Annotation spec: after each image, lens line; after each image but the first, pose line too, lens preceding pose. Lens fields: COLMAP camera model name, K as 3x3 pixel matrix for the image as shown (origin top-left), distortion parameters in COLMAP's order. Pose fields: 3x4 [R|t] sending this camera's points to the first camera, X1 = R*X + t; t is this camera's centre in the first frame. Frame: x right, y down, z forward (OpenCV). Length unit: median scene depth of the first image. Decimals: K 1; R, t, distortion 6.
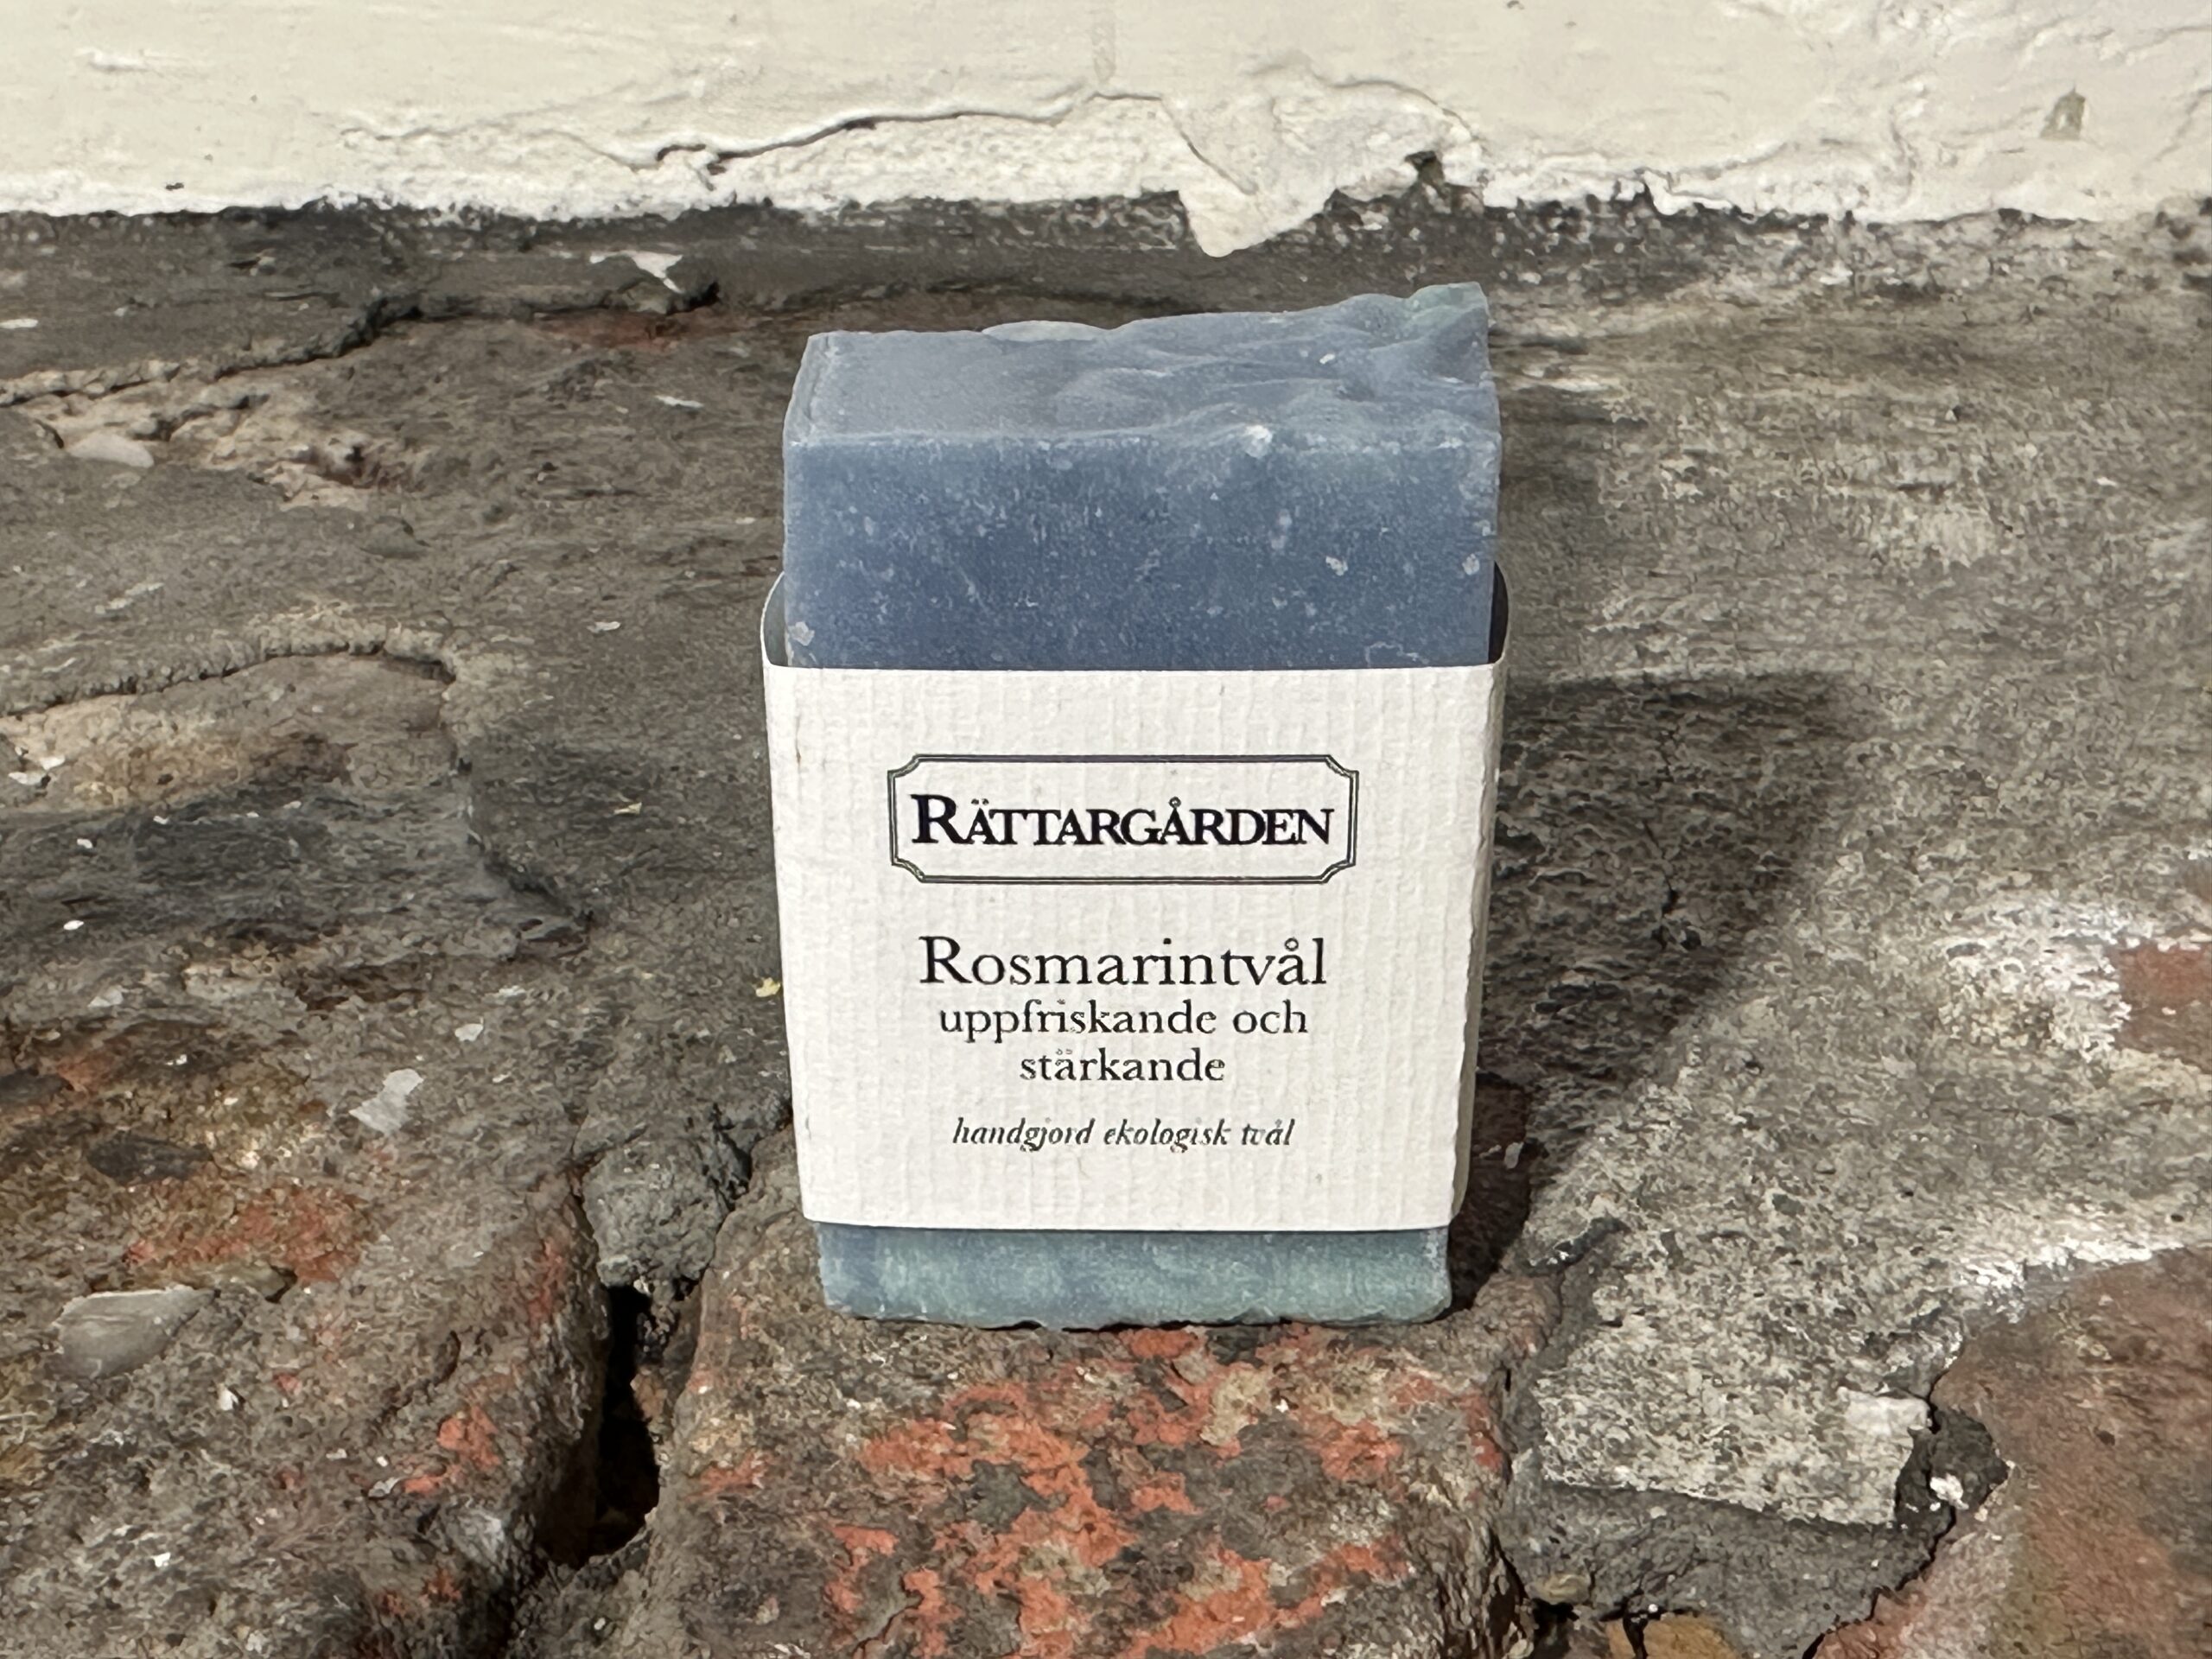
lens RADIAL K [[3200.3, 0, 980.3], [0, 3200.3, 1057.6], [0, 0, 1]] dist [0.013533, -0.058478]
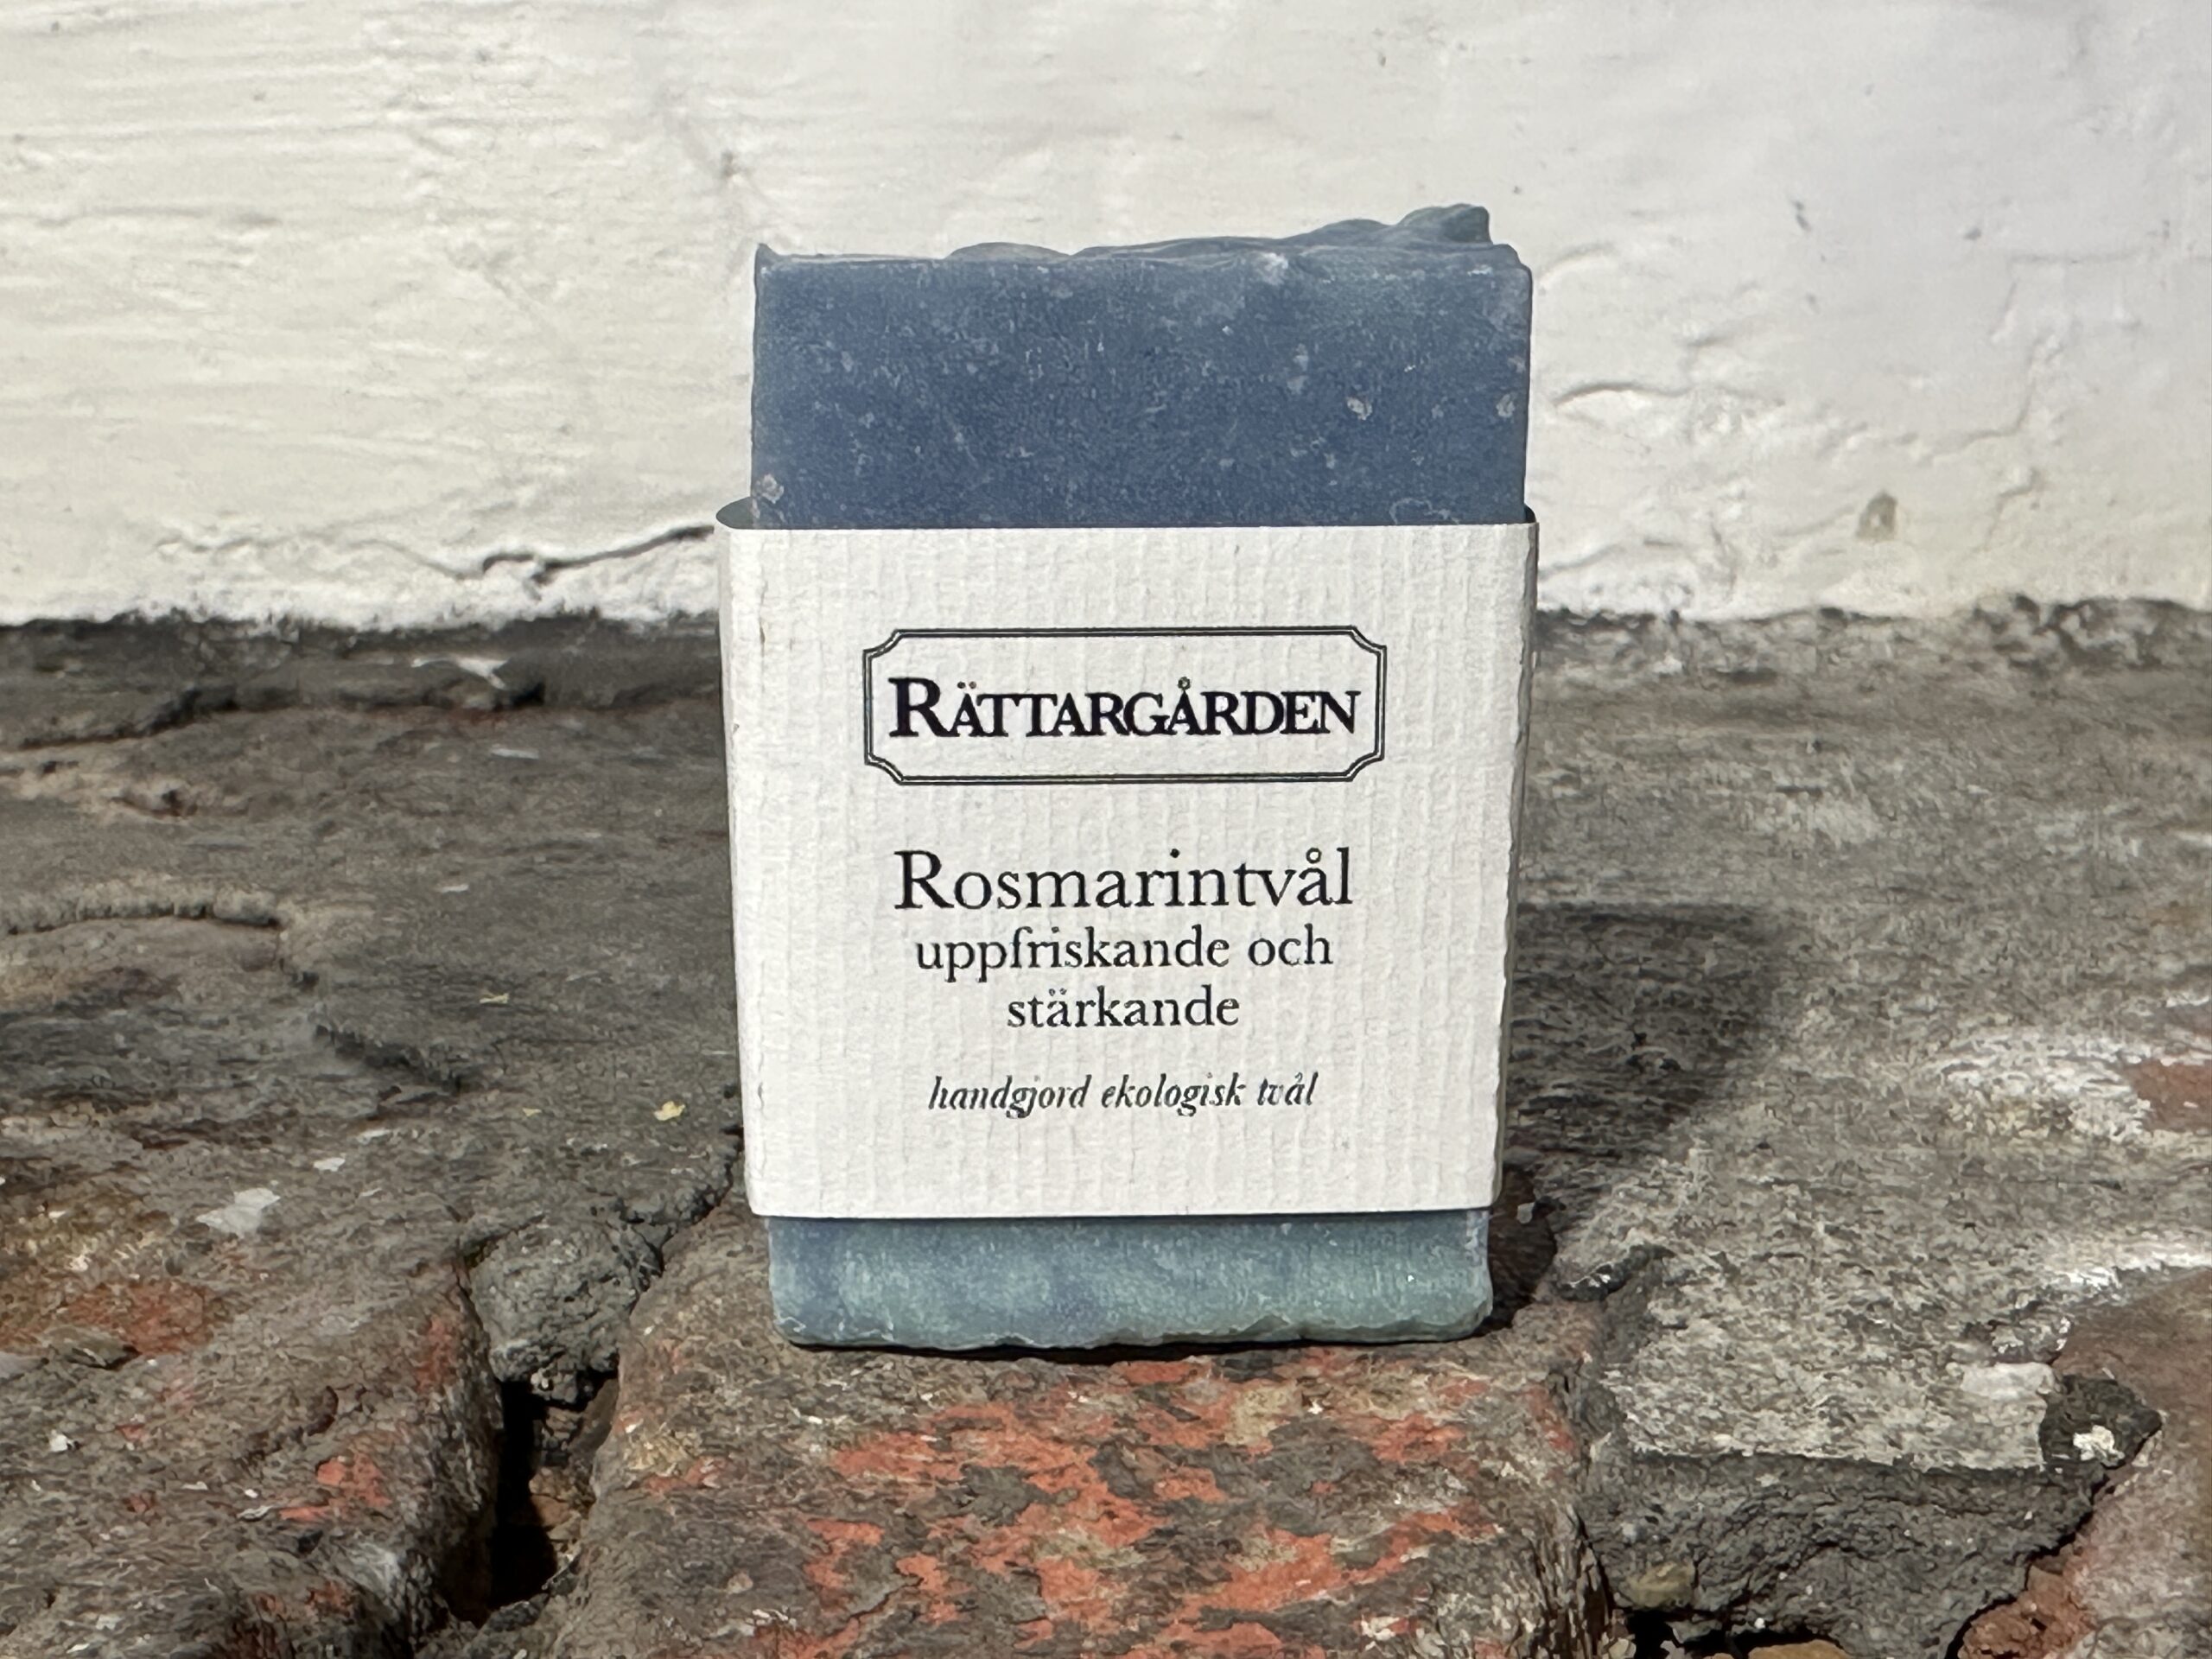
lens RADIAL K [[3195.6, 0, 985.0], [0, 3195.6, 1047.0], [0, 0, 1]] dist [0.012042, -0.044373]
pose [[0.996454, -0.003252, 0.084081, -0.064941], [0.022952, 0.971864, -0.234424, 0.209923], [-0.080953, 0.235522, 0.968492, 0.148139]]
